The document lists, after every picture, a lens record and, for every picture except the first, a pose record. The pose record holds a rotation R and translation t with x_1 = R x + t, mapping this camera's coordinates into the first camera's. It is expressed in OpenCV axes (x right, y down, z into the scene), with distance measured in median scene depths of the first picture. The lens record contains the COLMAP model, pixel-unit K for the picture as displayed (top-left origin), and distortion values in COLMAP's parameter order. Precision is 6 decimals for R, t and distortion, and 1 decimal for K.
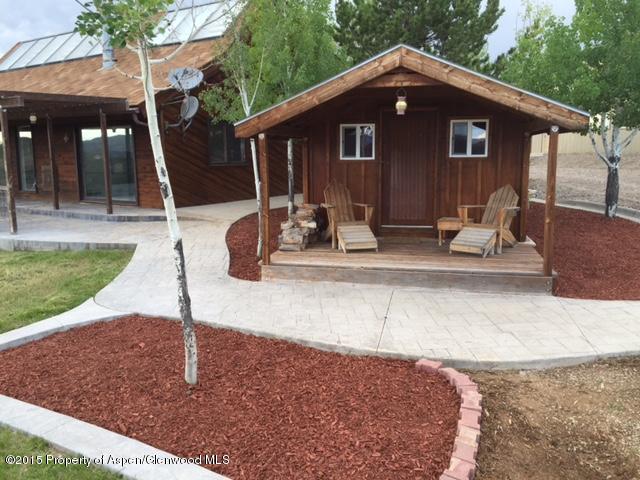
lens RADIAL K [[559.2, 0, 320.0], [0, 559.2, 240.0], [0, 0, 1]] dist [0.099224, -0.145801]
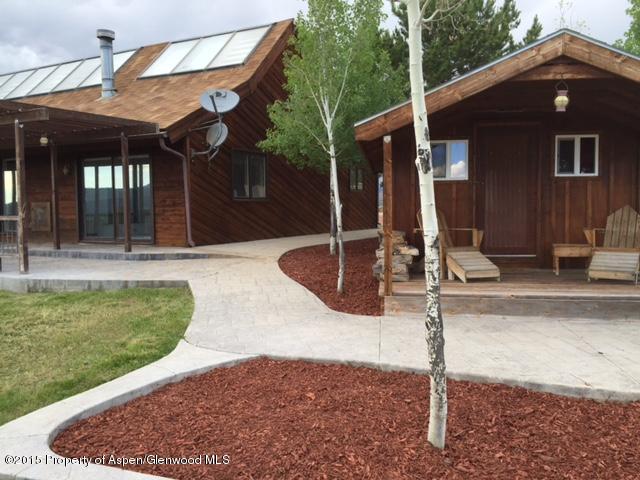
lens RADIAL K [[559.2, 0, 320.0], [0, 559.2, 240.0], [0, 0, 1]] dist [0.099224, -0.145801]
pose [[0.995035, -0.005720, 0.099359, -0.253708], [0.015726, 0.994842, -0.100214, 0.040550], [-0.098273, 0.101279, 0.989992, 0.178012]]
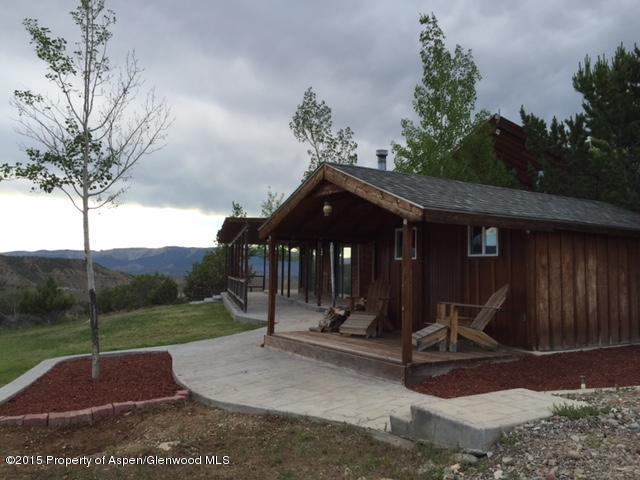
lens RADIAL K [[559.2, 0, 320.0], [0, 559.2, 240.0], [0, 0, 1]] dist [0.099224, -0.145801]
pose [[0.705875, -0.025390, -0.707881, 0.833986], [-0.130510, 0.977586, -0.165203, 0.025895], [0.696209, 0.208998, 0.686740, 0.137921]]
